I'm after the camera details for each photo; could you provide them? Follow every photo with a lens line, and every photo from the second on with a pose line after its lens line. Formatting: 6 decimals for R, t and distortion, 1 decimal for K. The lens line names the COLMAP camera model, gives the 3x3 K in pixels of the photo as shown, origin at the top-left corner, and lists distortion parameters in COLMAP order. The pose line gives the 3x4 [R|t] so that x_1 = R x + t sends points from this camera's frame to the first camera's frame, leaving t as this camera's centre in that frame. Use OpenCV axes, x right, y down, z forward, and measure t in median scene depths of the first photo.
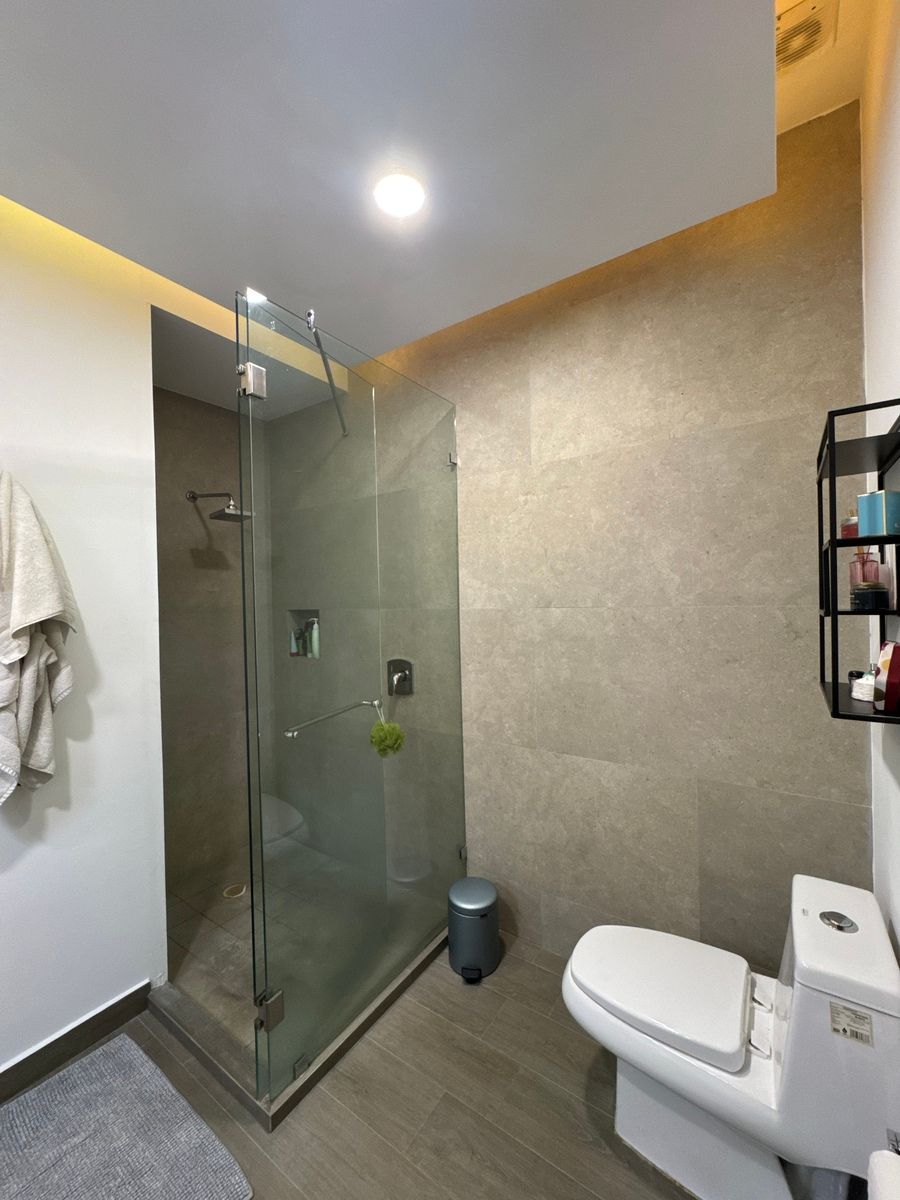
lens RADIAL K [[482.1, 0, 450.0], [0, 482.1, 600.0], [0, 0, 1]] dist [-0.004855, 0.000830]
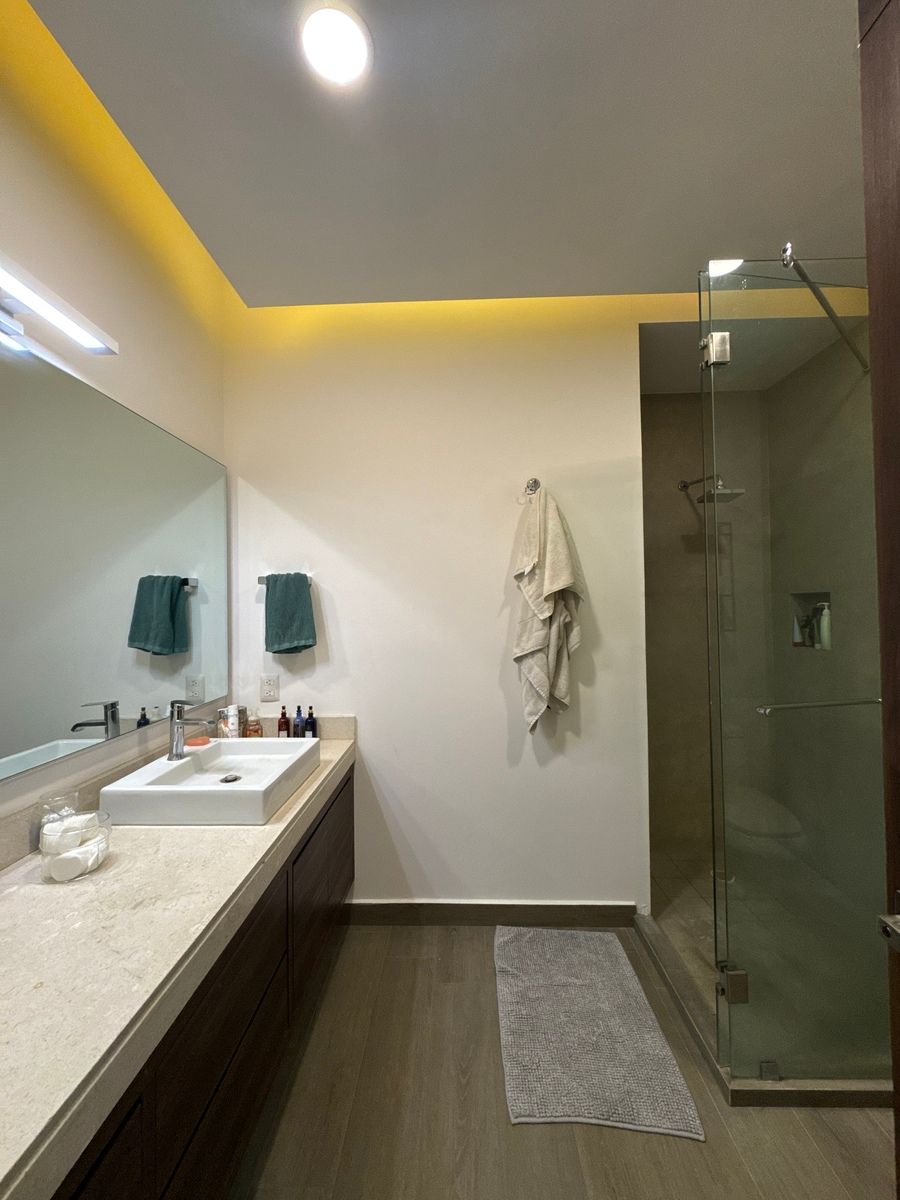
lens RADIAL K [[482.1, 0, 450.0], [0, 482.1, 600.0], [0, 0, 1]] dist [-0.004855, 0.000830]
pose [[0.547738, 0.000280, -0.836650, 0.120371], [-0.003145, 0.999994, -0.001725, 0.068954], [0.836644, 0.003576, 0.547735, -0.020176]]
